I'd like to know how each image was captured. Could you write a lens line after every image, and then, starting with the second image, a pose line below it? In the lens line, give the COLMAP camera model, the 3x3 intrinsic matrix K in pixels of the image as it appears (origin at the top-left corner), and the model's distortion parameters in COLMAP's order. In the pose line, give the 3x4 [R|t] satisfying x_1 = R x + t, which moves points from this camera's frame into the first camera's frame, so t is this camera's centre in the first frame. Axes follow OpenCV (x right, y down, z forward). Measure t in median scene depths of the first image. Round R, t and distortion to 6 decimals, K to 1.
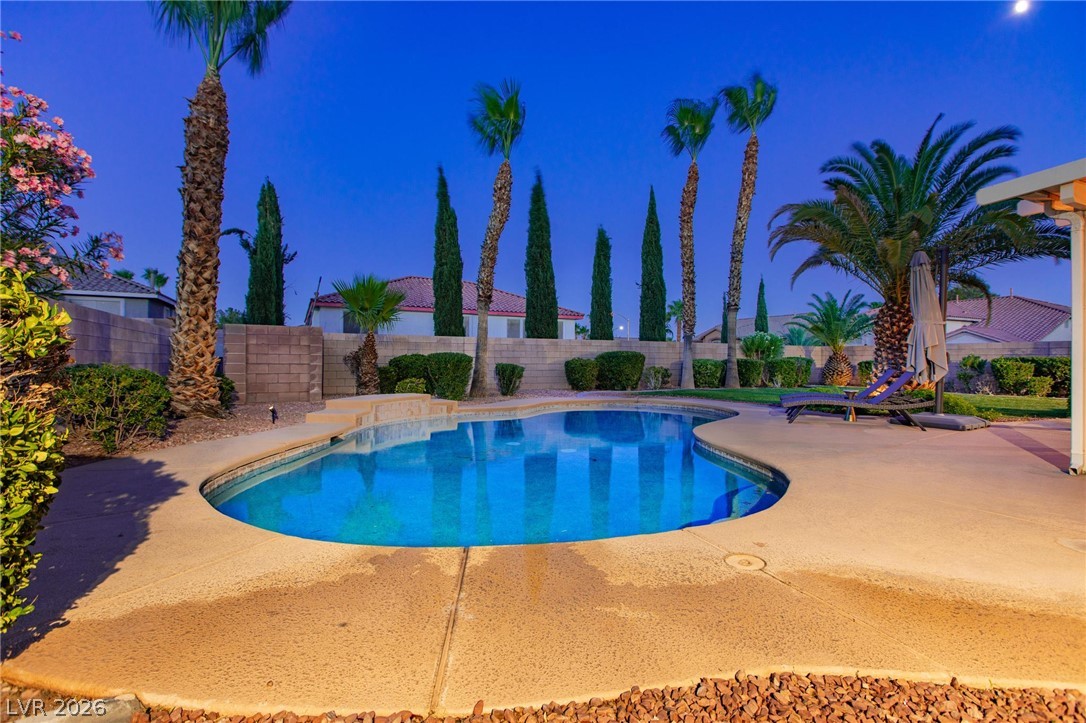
lens RADIAL K [[506.6, 0, 532.1], [0, 506.6, 360.3], [0, 0, 1]] dist [0.002301, 0.000353]
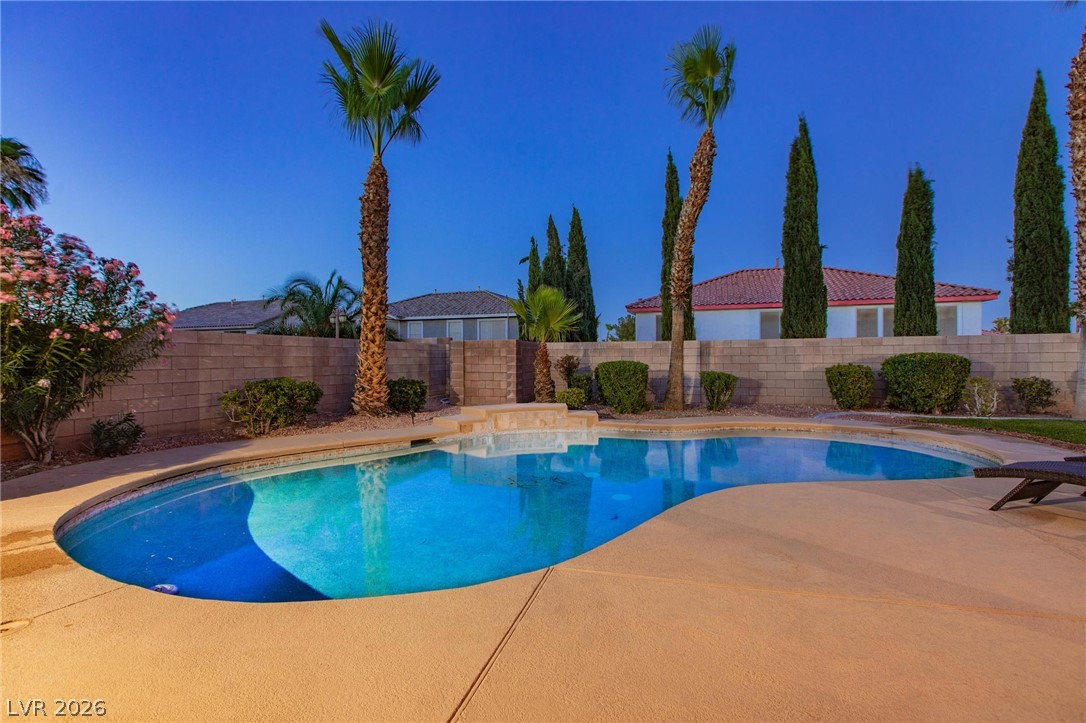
lens RADIAL K [[506.6, 0, 532.1], [0, 506.6, 360.3], [0, 0, 1]] dist [0.002301, 0.000353]
pose [[0.686004, -0.006146, -0.727572, 0.368246], [0.010452, 0.999944, 0.001408, -0.018238], [0.727523, -0.008570, 0.686030, 0.223459]]
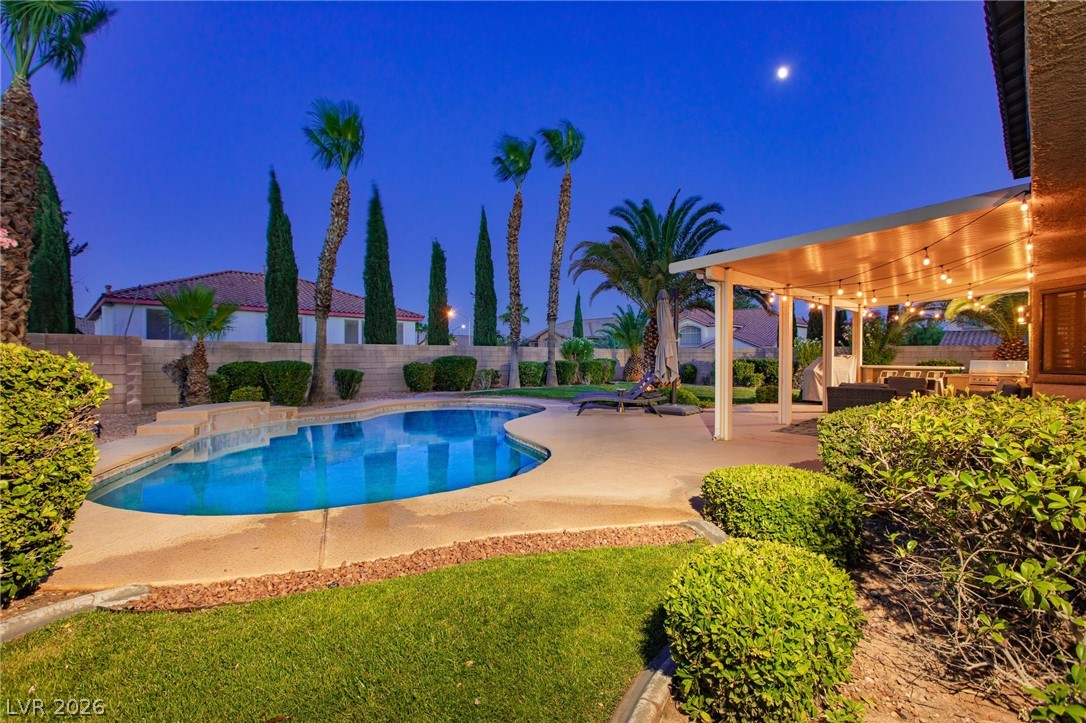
lens RADIAL K [[511.8, 0, 547.3], [0, 511.8, 359.8], [0, 0, 1]] dist [0.002249, -0.000143]
pose [[0.945851, -0.007003, 0.324527, 0.001267], [0.004376, 0.999951, 0.008824, -0.021889], [-0.324573, -0.006926, 0.945835, -0.156009]]
